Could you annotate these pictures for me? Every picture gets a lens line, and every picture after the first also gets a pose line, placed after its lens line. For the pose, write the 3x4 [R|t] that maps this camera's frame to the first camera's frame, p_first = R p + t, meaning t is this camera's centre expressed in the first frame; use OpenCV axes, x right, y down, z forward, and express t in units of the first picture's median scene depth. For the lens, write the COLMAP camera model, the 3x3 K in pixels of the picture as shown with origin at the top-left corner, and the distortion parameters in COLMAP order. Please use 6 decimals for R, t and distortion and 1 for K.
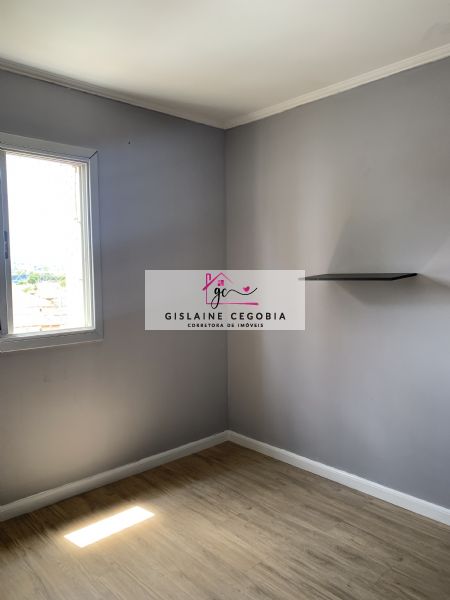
lens RADIAL K [[459.1, 0, 222.9], [0, 459.1, 305.8], [0, 0, 1]] dist [0.022270, -0.024187]
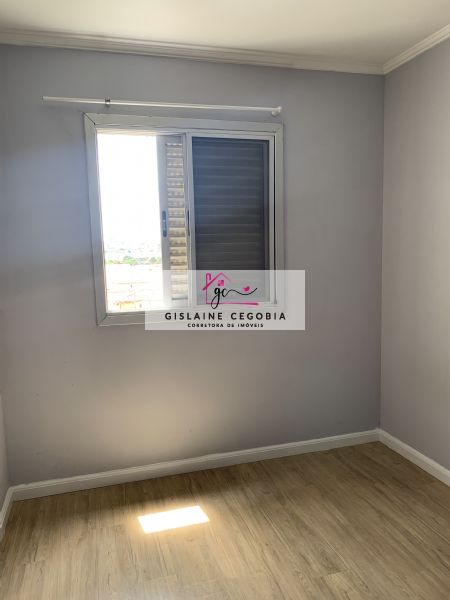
lens RADIAL K [[459.1, 0, 224.7], [0, 459.1, 296.9], [0, 0, 1]] dist [0.022270, -0.024187]
pose [[0.903528, 0.034365, -0.427150, 0.185158], [-0.018914, 0.999006, 0.040364, -0.011956], [0.428112, -0.028391, 0.903279, 0.163421]]
